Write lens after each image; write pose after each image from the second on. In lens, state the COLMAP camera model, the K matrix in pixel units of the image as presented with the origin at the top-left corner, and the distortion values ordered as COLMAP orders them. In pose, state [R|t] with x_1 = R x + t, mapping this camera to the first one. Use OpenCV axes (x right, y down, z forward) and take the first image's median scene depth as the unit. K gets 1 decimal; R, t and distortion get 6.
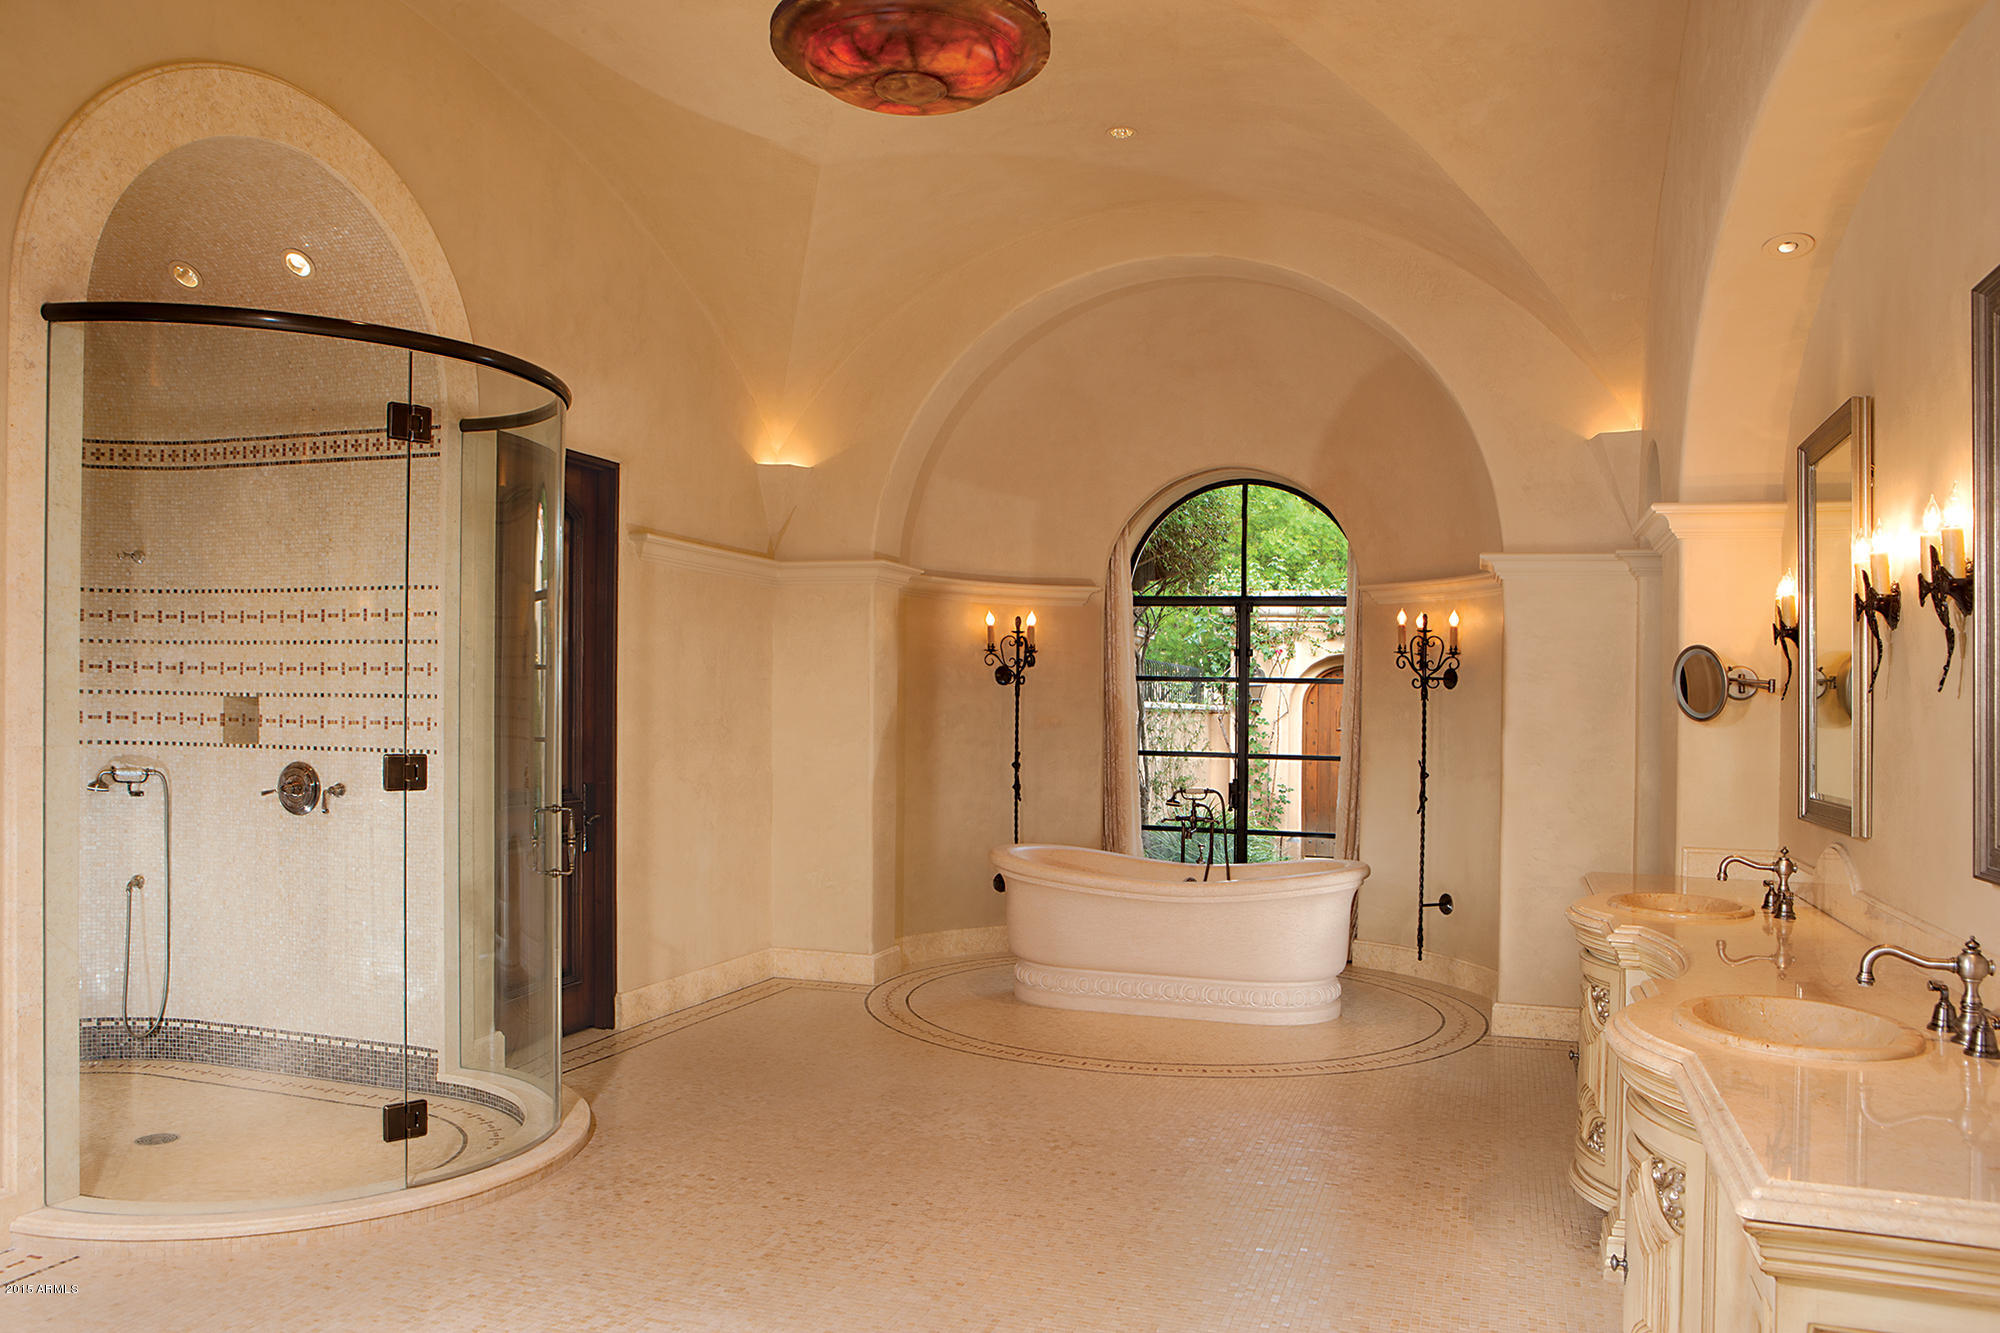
lens RADIAL K [[1507.8, 0, 999.3], [0, 1507.8, 664.6], [0, 0, 1]] dist [-0.062968, 0.000721]
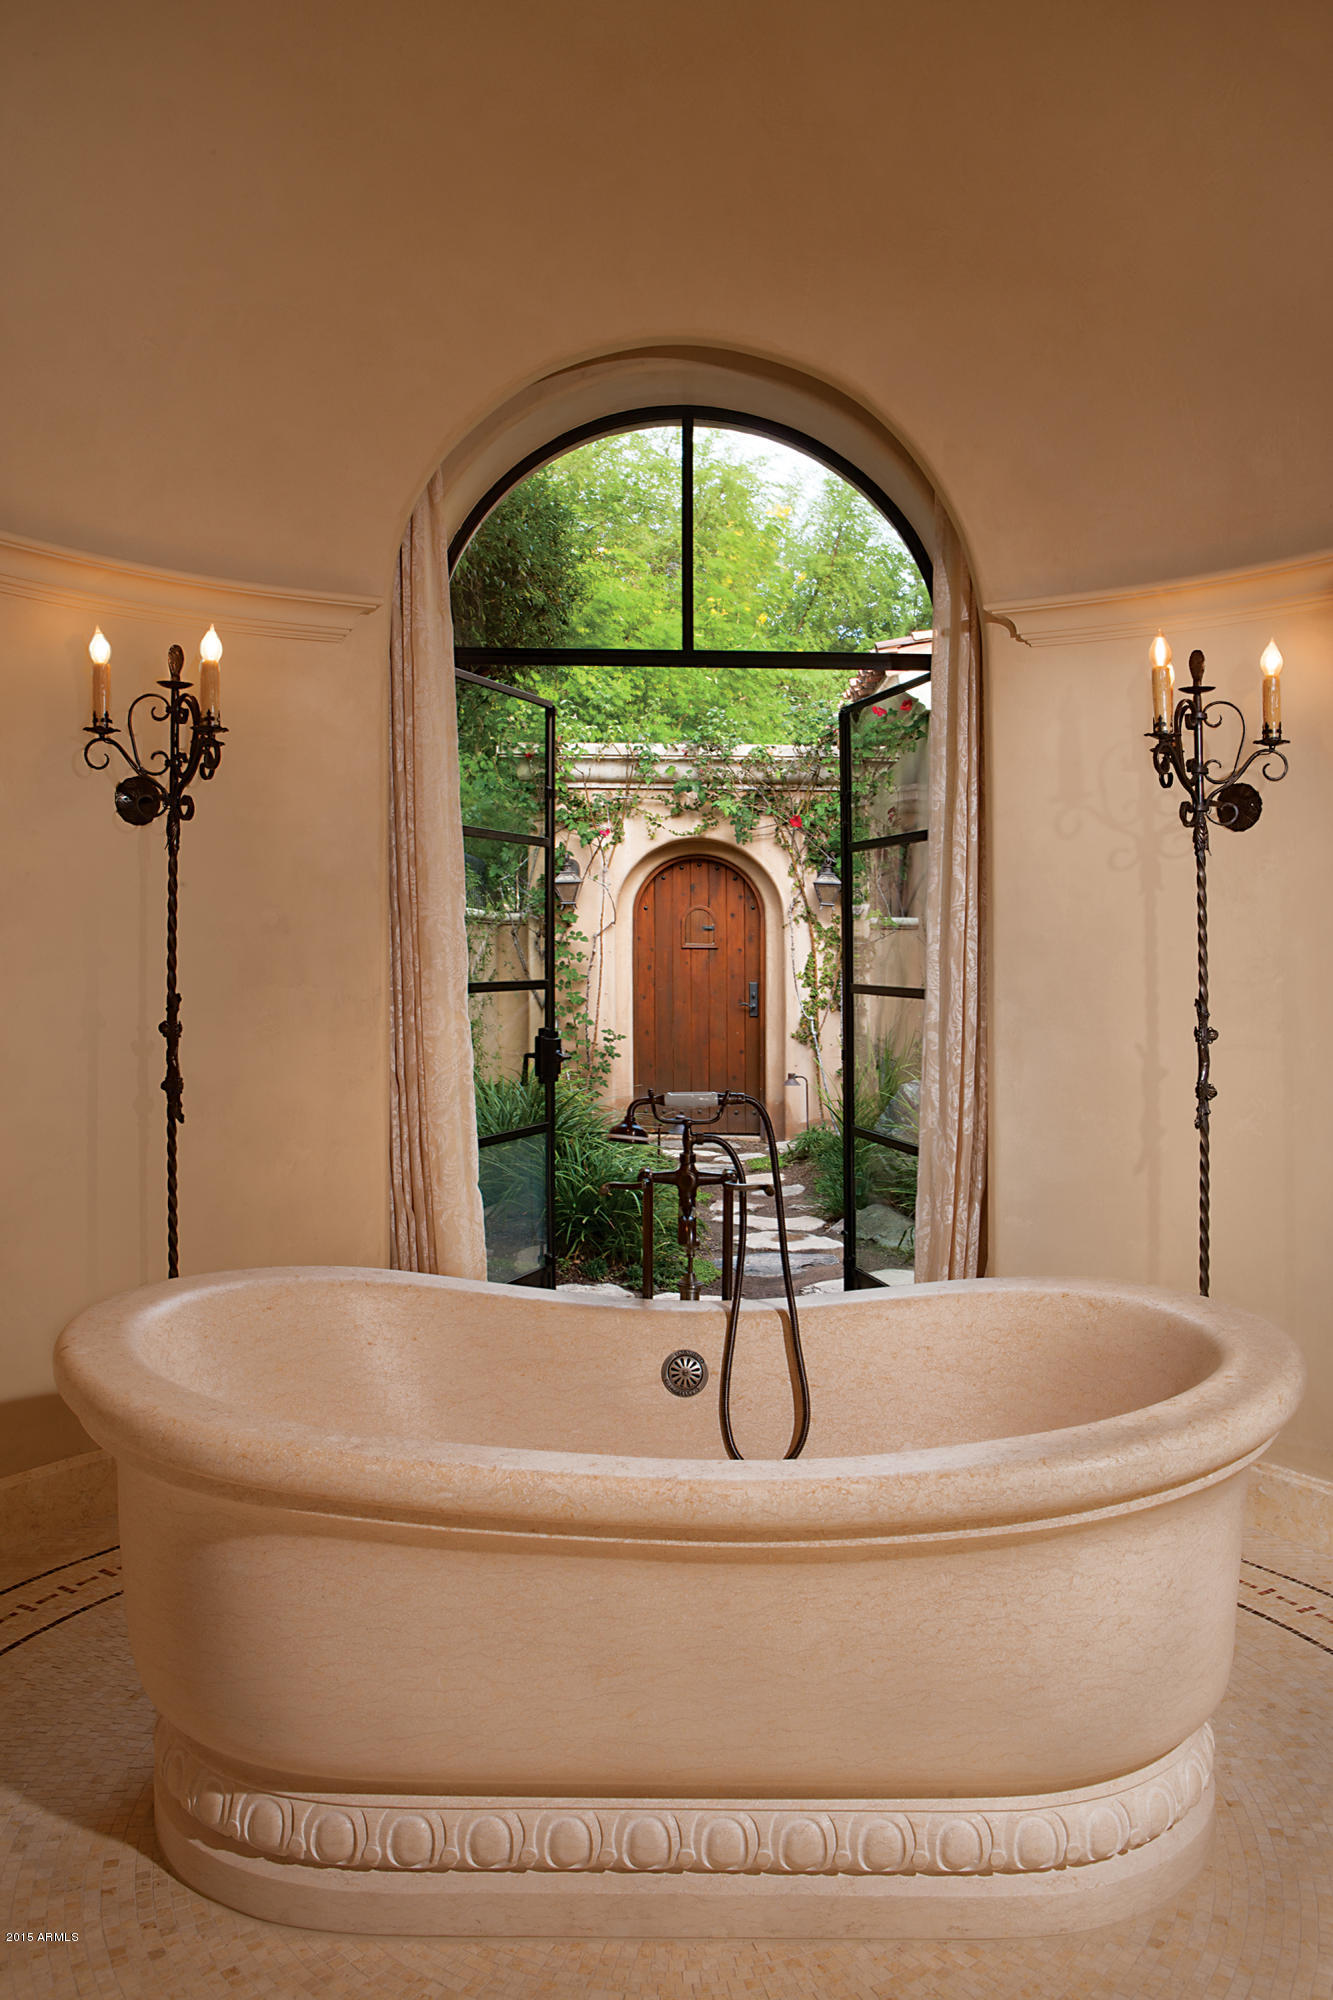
lens RADIAL K [[1507.8, 0, 703.6], [0, 1507.8, 917.2], [0, 0, 1]] dist [-0.062968, 0.000721]
pose [[0.945961, -0.004034, 0.324256, 0.016152], [-0.001280, 0.999868, 0.016172, 0.031646], [-0.324279, -0.015713, 0.945831, 0.591728]]
